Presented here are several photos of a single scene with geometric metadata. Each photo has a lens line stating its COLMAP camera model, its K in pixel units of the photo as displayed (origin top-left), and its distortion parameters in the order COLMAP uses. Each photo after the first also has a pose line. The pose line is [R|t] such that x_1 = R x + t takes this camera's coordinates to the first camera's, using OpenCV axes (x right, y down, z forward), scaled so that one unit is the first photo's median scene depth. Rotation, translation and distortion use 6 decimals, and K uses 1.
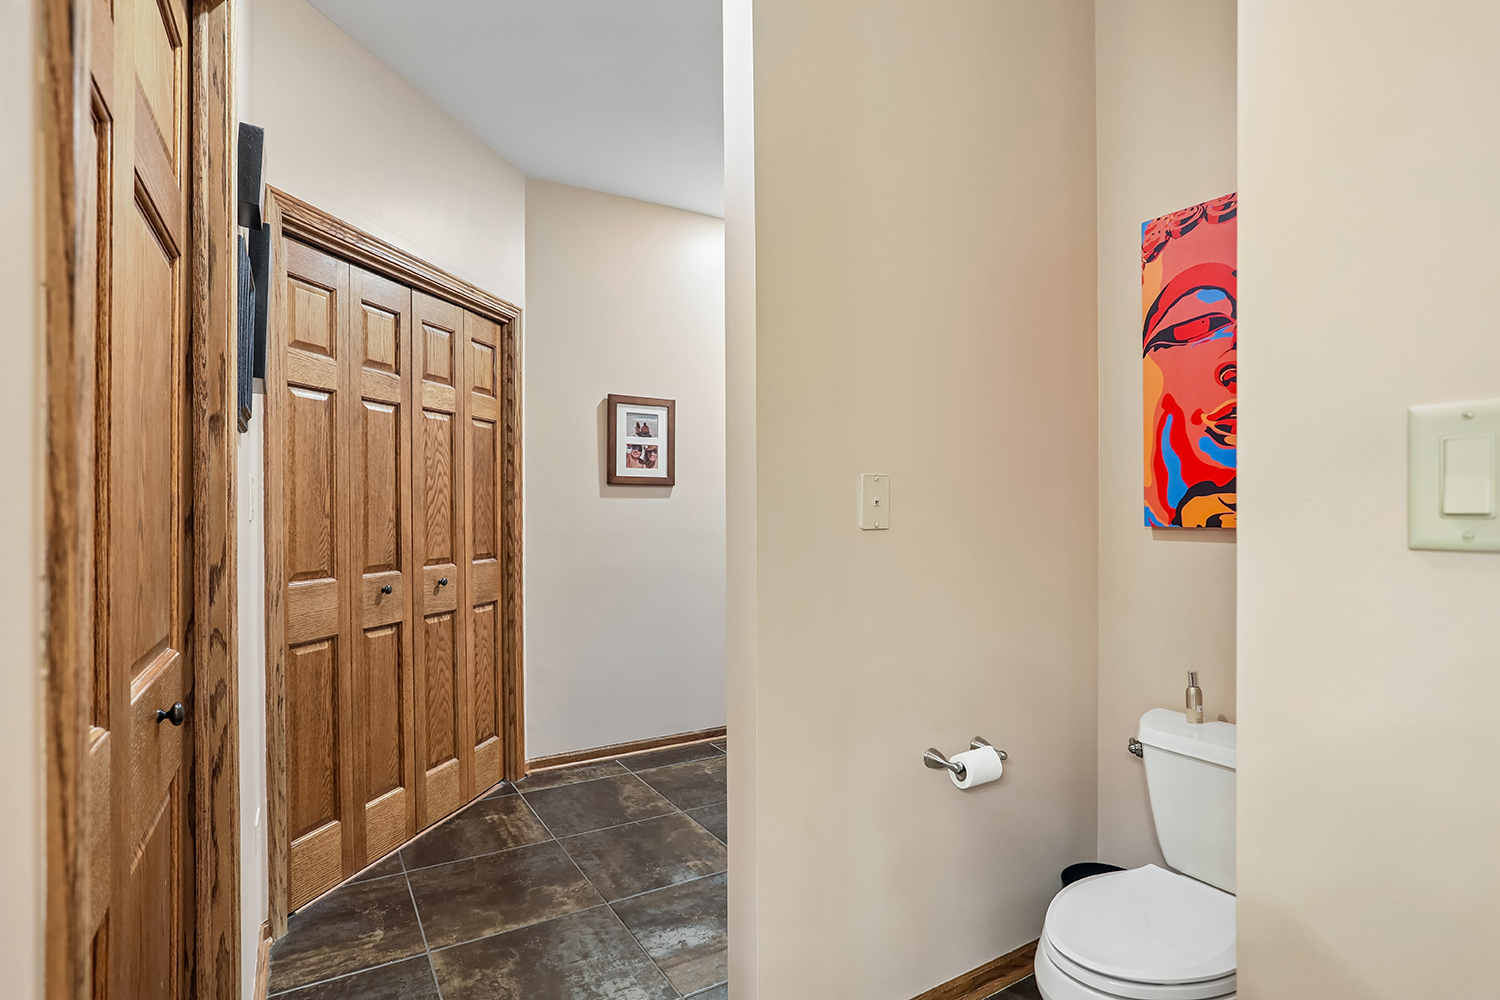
lens RADIAL K [[749.1, 0, 750.7], [0, 749.1, 499.2], [0, 0, 1]] dist [-0.057975, 0.021230]
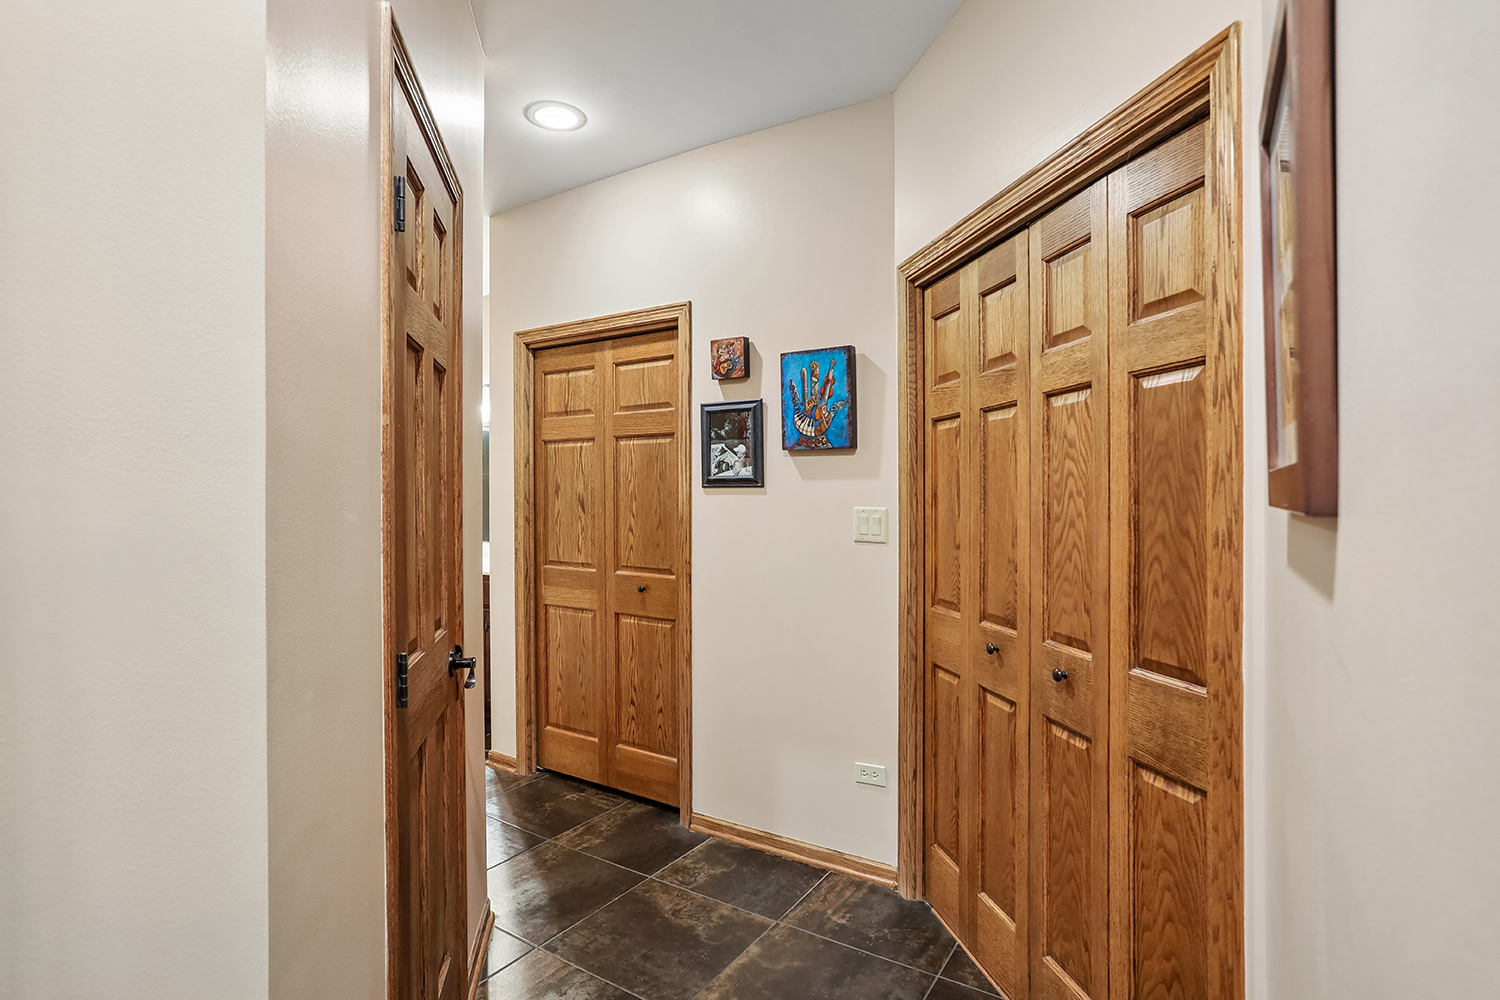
lens RADIAL K [[749.1, 0, 750.3], [0, 749.1, 507.0], [0, 0, 1]] dist [-0.057975, 0.021230]
pose [[-0.899531, 0.012887, -0.436667, 0.074361], [0.010645, 0.999915, 0.007581, -0.033928], [0.436728, 0.002171, -0.899591, 1.523628]]
